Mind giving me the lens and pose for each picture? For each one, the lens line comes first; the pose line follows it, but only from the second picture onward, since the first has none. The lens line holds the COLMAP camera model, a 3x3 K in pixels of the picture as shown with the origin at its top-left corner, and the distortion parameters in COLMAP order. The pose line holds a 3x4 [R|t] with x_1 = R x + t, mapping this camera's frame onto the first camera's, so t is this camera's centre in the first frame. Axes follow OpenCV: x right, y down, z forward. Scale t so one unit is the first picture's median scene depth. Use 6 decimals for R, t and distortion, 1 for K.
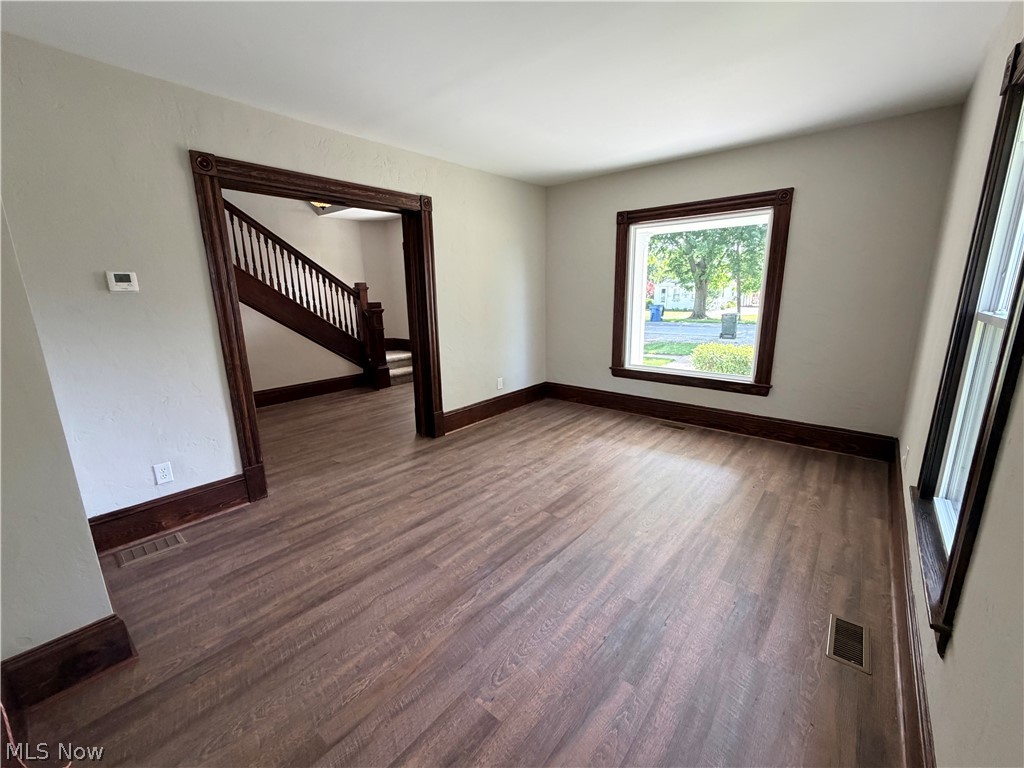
lens RADIAL K [[415.7, 0, 512.0], [0, 415.7, 384.0], [0, 0, 1]] dist [0.000632, 0.000136]
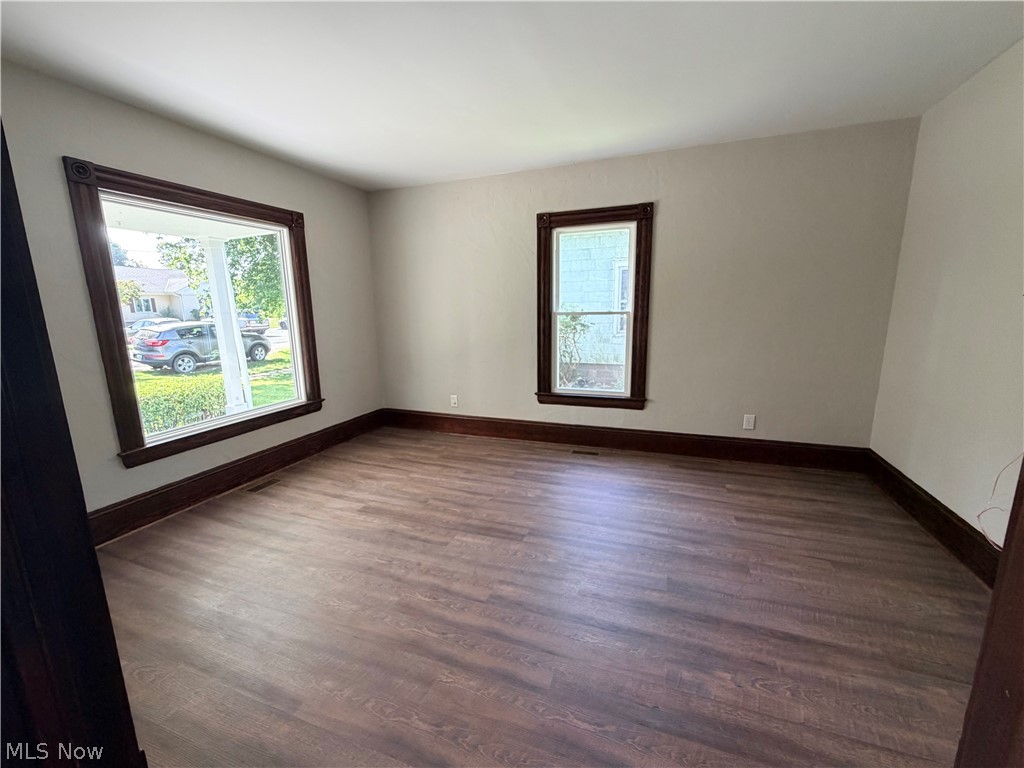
lens RADIAL K [[415.7, 0, 512.0], [0, 415.7, 384.0], [0, 0, 1]] dist [0.000632, 0.000136]
pose [[-0.328397, -0.156935, 0.931411, -0.791382], [0.227127, 0.944046, 0.239144, -0.270150], [-0.916826, 0.290082, -0.274378, 1.300166]]
